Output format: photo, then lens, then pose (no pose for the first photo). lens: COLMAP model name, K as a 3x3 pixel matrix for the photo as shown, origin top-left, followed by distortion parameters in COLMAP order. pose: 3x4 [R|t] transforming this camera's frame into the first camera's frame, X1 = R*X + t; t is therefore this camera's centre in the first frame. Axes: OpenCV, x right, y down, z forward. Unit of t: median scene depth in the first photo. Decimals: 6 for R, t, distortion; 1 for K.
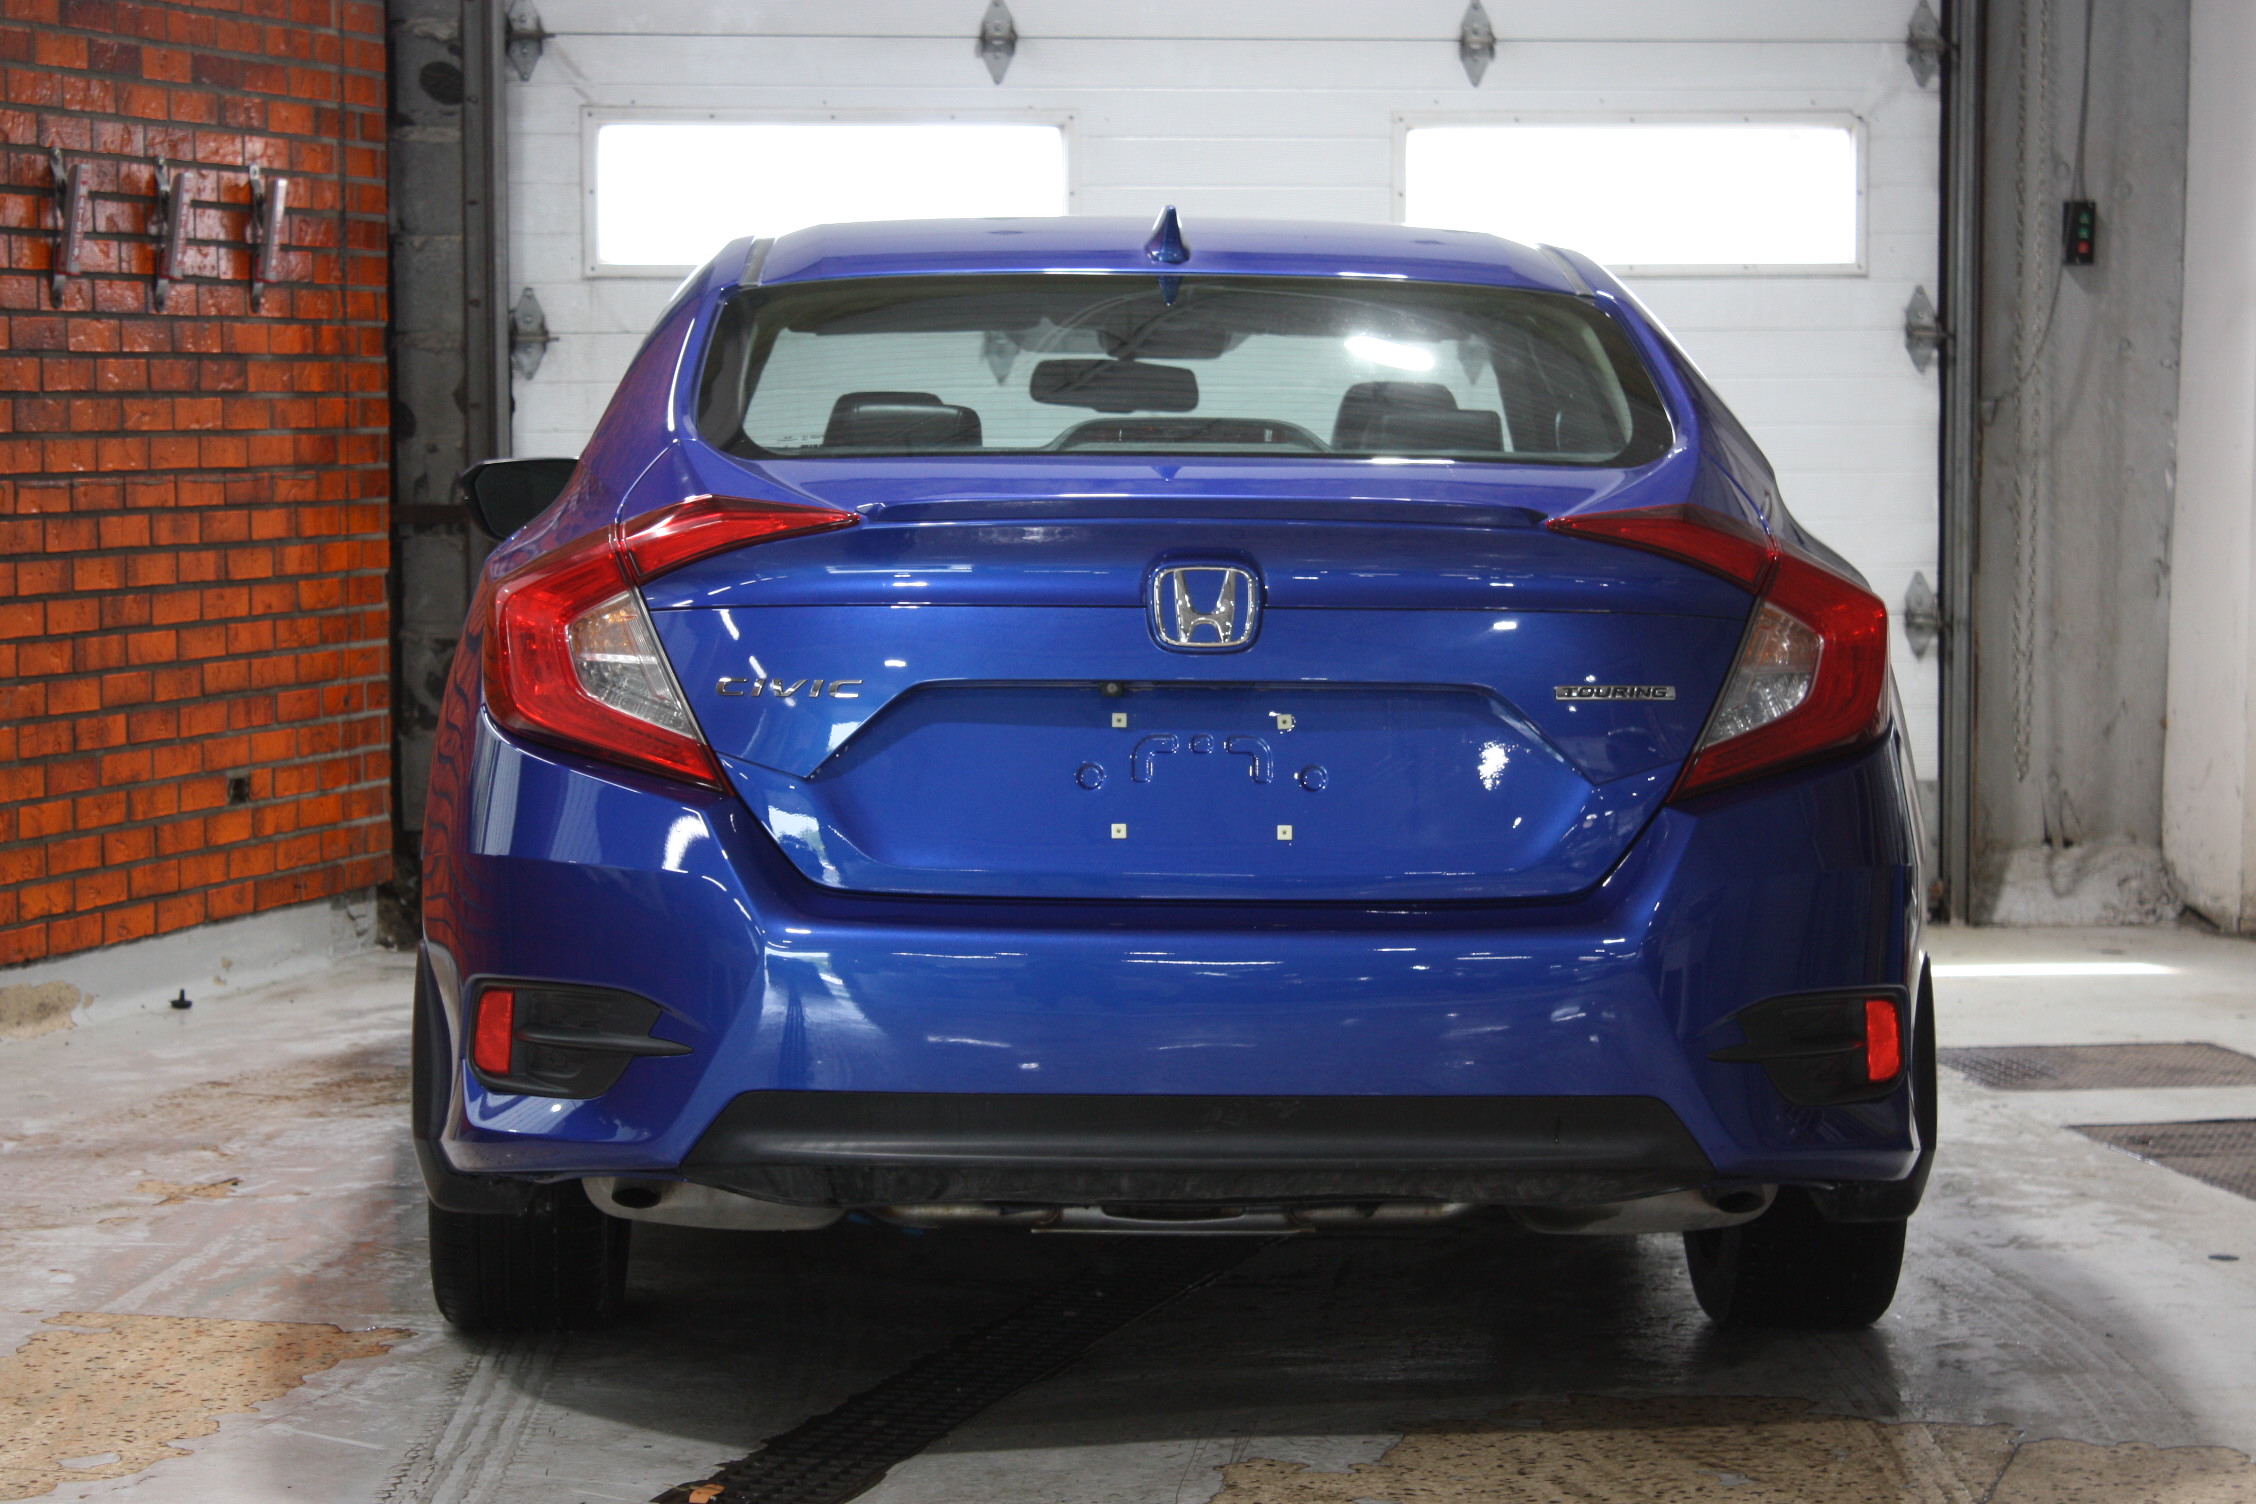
lens RADIAL K [[5614.4, 0, 1128.0], [0, 5614.4, 752.0], [0, 0, 1]] dist [0.224973, -1.257305]
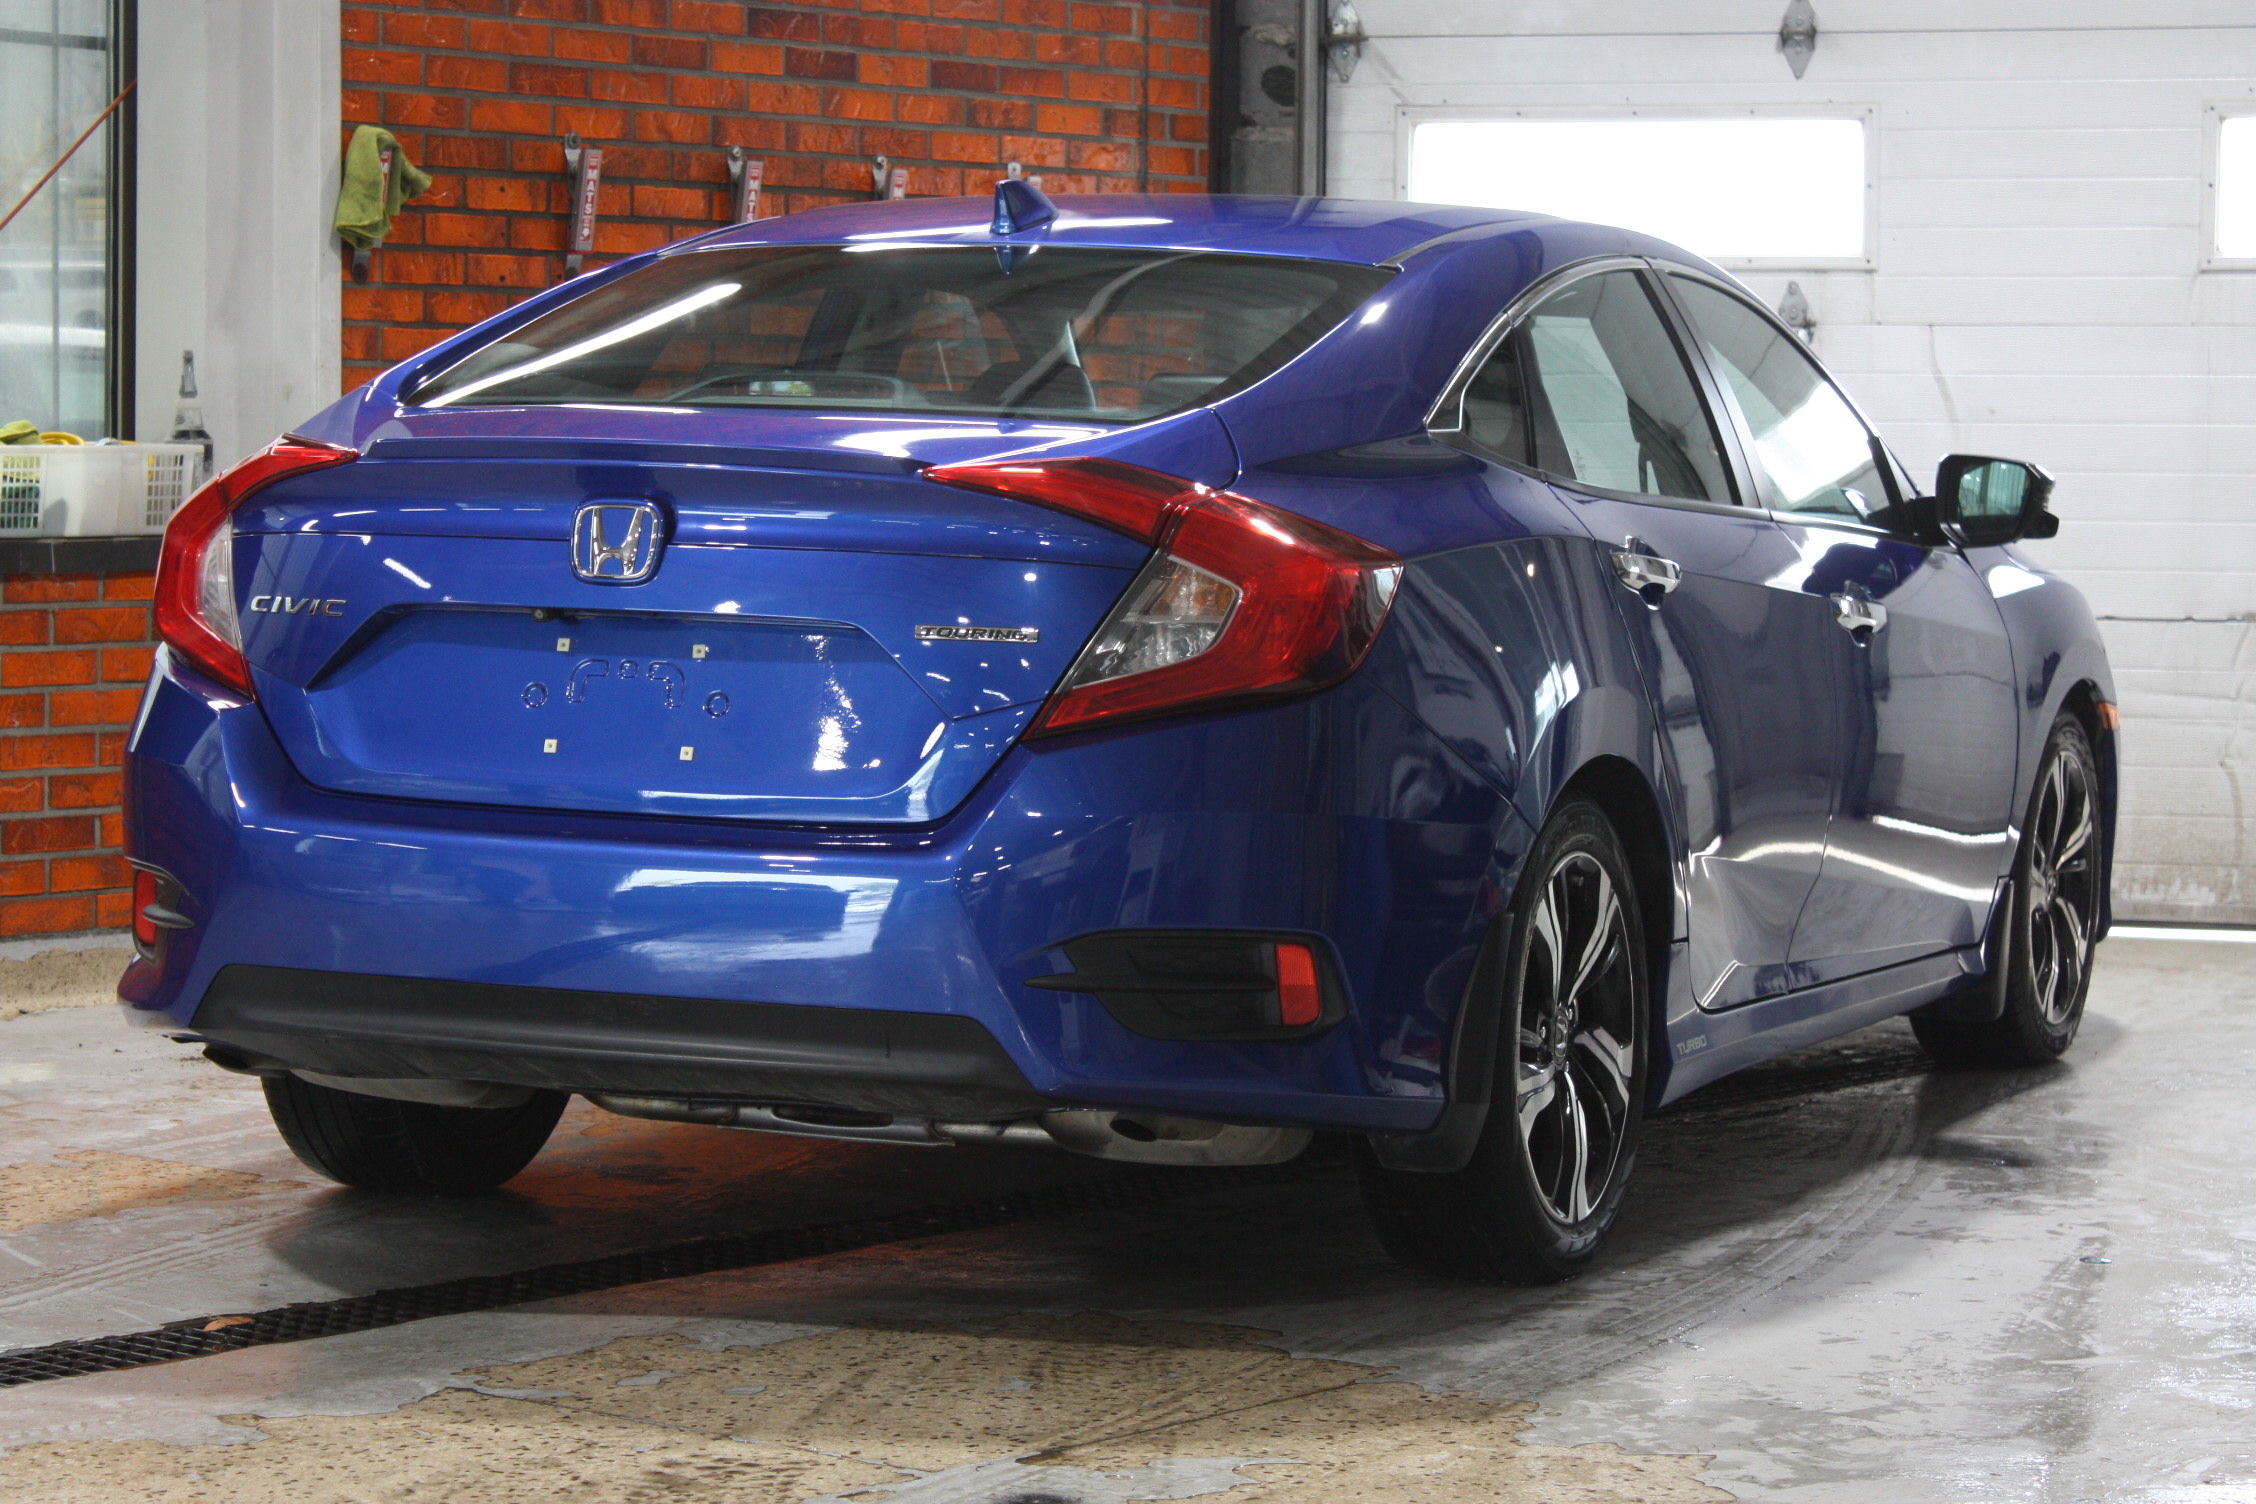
lens RADIAL K [[5614.4, 0, 1128.0], [0, 5614.4, 752.0], [0, 0, 1]] dist [0.224973, -1.257305]
pose [[0.909352, 0.039573, -0.414142, 0.296557], [-0.041629, 0.999125, 0.004063, 0.003301], [0.413941, 0.013546, 0.910203, 0.028290]]
